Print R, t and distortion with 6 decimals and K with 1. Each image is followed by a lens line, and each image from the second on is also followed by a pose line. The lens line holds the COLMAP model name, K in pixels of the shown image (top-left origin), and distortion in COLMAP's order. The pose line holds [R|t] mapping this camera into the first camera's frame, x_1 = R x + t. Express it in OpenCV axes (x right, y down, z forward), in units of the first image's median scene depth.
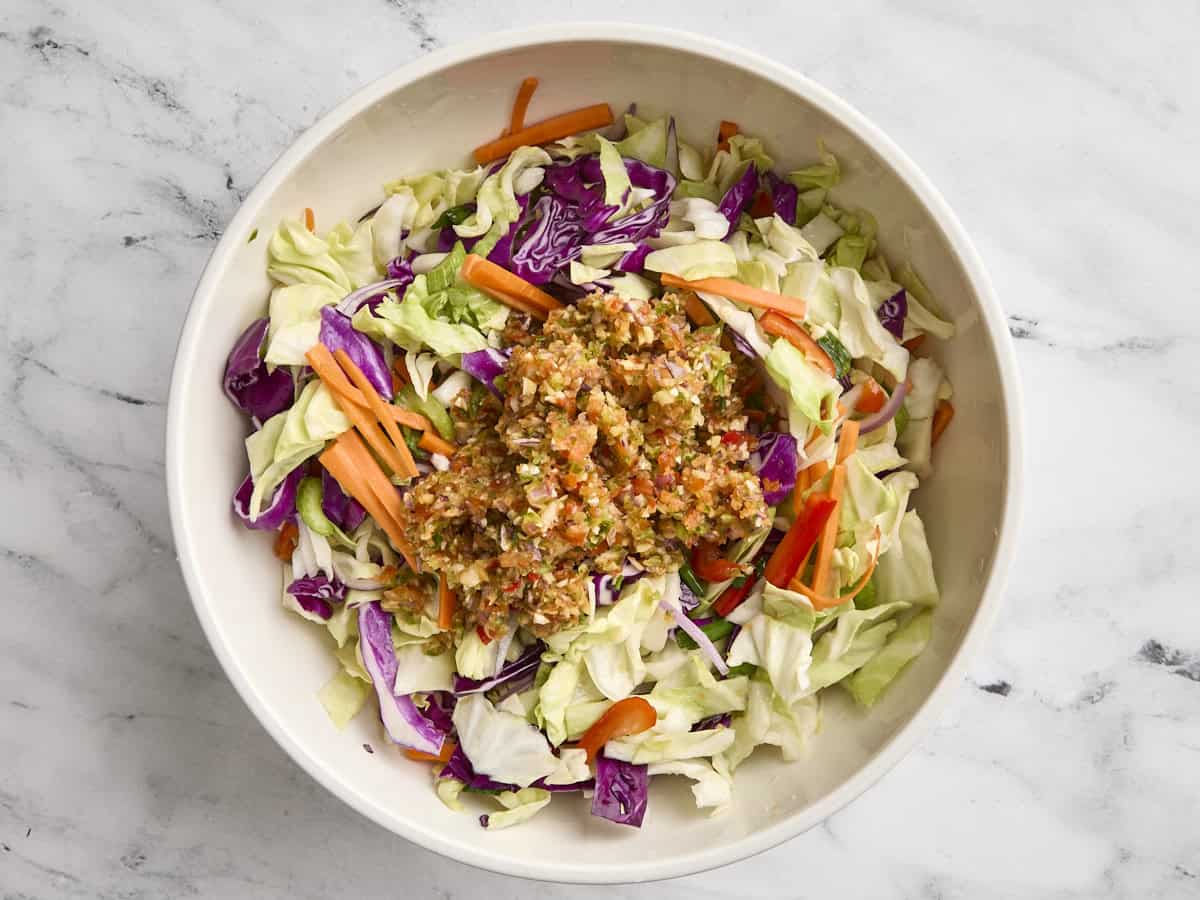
lens RADIAL K [[808.0, 0, 601.8], [0, 808.0, 441.3], [0, 0, 1]] dist [-0.005020, 0.002897]
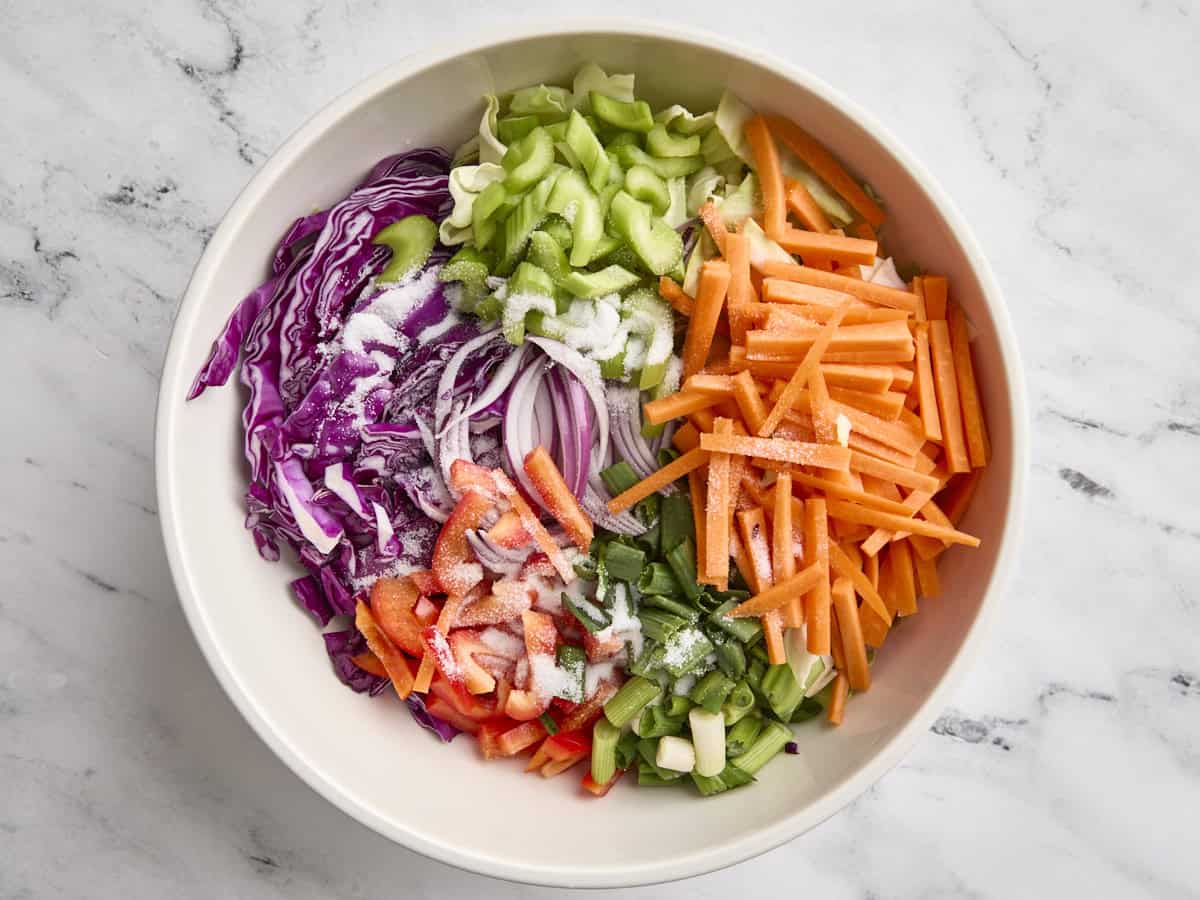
lens RADIAL K [[808.0, 0, 604.9], [0, 808.0, 445.0], [0, 0, 1]] dist [-0.005020, 0.002897]
pose [[0.999801, 0.019875, 0.001562, 0.285462], [-0.019882, 0.999793, 0.004403, -0.078793], [-0.001474, -0.004434, 0.999989, -0.057809]]
